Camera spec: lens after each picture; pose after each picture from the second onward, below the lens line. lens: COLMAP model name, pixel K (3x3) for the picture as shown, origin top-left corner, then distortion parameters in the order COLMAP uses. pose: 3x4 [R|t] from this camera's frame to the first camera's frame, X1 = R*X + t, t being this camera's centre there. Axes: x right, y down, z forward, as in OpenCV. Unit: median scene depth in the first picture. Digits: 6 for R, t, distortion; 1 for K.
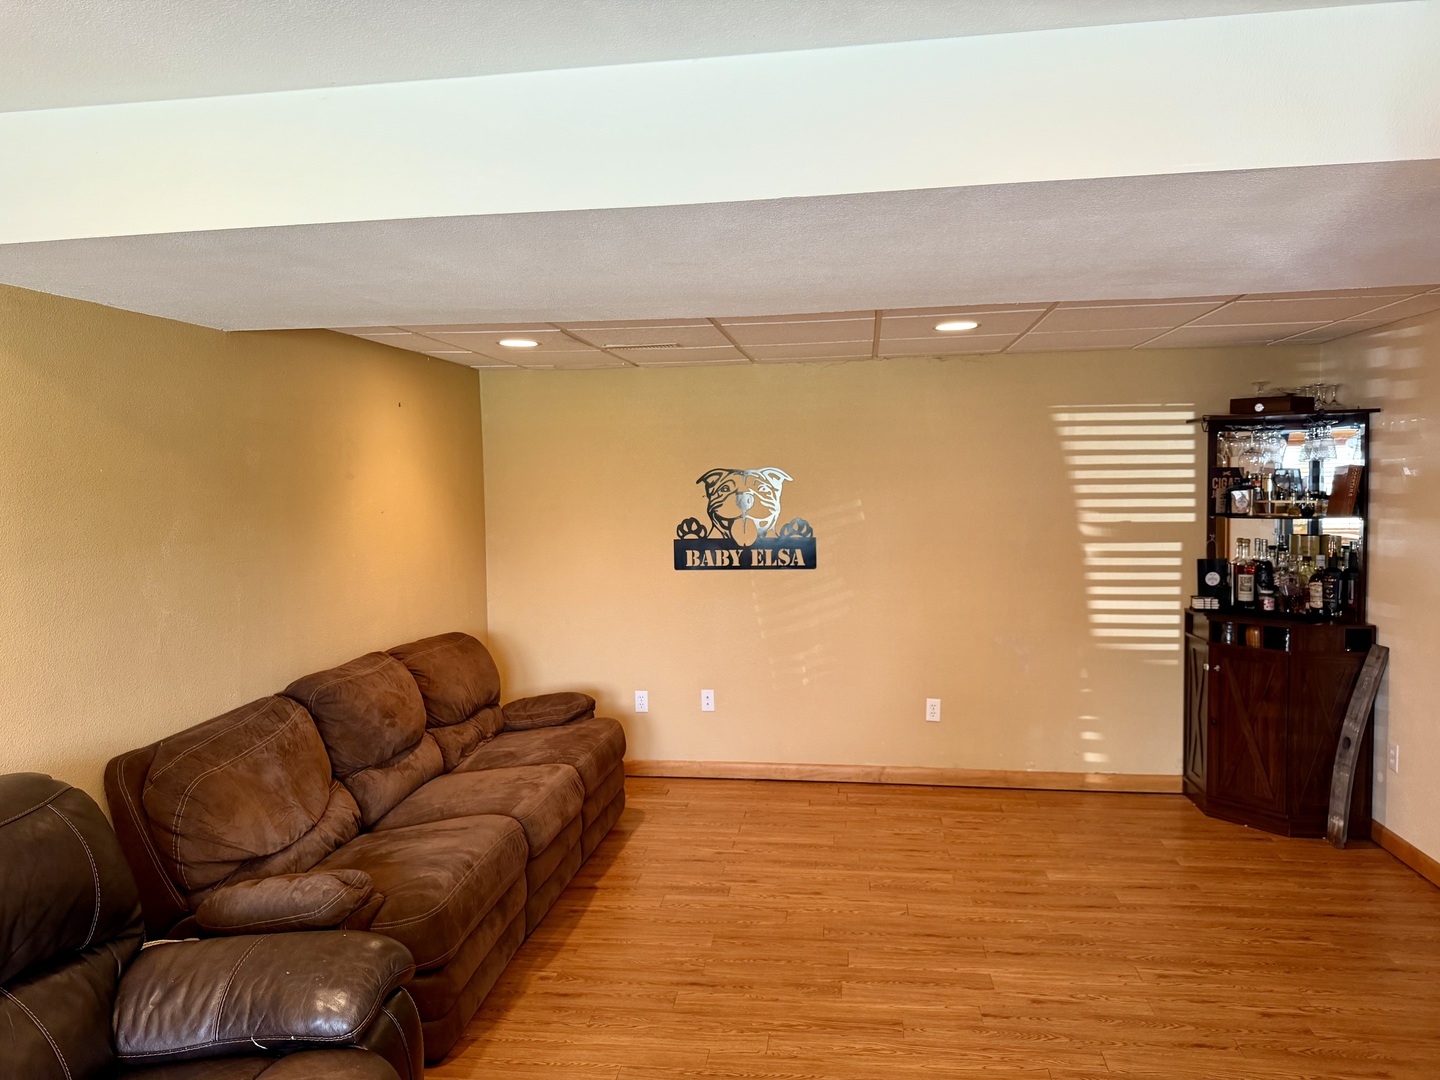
lens RADIAL K [[1021.8, 0, 720.0], [0, 1021.8, 540.0], [0, 0, 1]] dist [-0.001663, -0.000903]
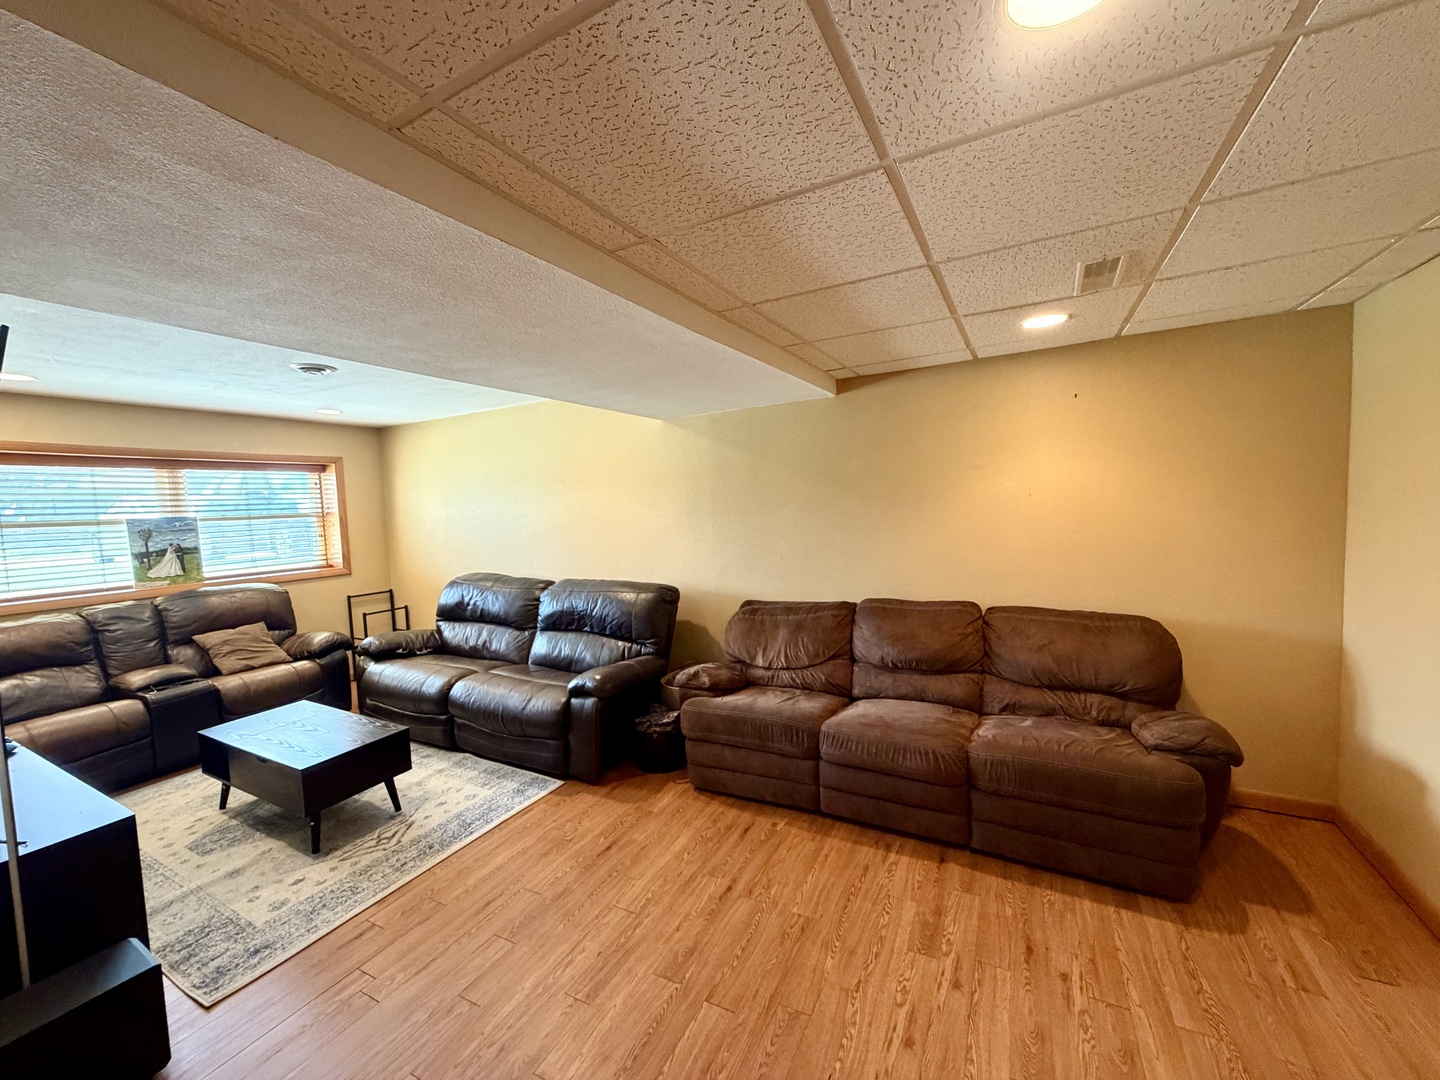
lens RADIAL K [[573.6, 0, 711.8], [0, 573.6, 540.8], [0, 0, 1]] dist [0.001302, 0.000124]
pose [[-0.351833, 0.095903, -0.931137, 0.550610], [-0.006470, 0.994465, 0.104870, -0.052108], [0.936040, 0.042921, -0.349265, 1.130993]]
